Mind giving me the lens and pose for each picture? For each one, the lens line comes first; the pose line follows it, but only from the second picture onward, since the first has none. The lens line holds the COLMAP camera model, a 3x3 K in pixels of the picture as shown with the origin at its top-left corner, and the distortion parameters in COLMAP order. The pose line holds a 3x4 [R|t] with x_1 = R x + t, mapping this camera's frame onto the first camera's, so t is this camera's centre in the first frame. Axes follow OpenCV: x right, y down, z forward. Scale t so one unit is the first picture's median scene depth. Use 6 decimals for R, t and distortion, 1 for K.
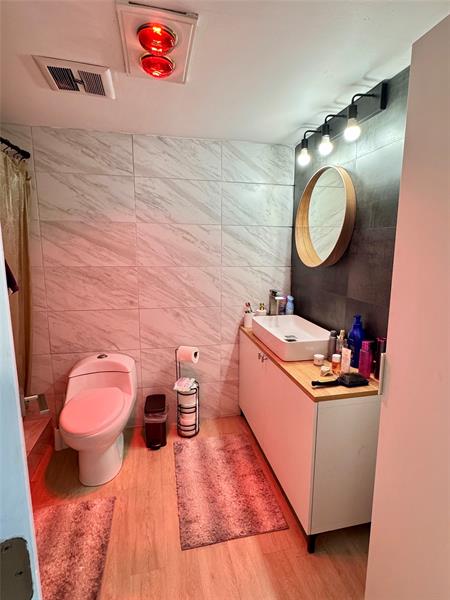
lens RADIAL K [[312.7, 0, 226.5], [0, 312.7, 300.3], [0, 0, 1]] dist [0.001645, 0.001040]
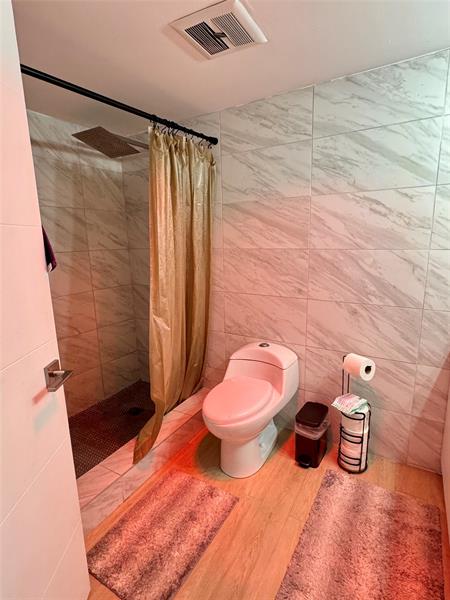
lens RADIAL K [[312.7, 0, 224.9], [0, 312.7, 299.1], [0, 0, 1]] dist [0.001645, 0.001040]
pose [[0.726505, 0.111004, -0.678136, 0.140669], [-0.086135, 0.993793, 0.070395, -0.013816], [0.681741, 0.007269, 0.731558, 0.236614]]
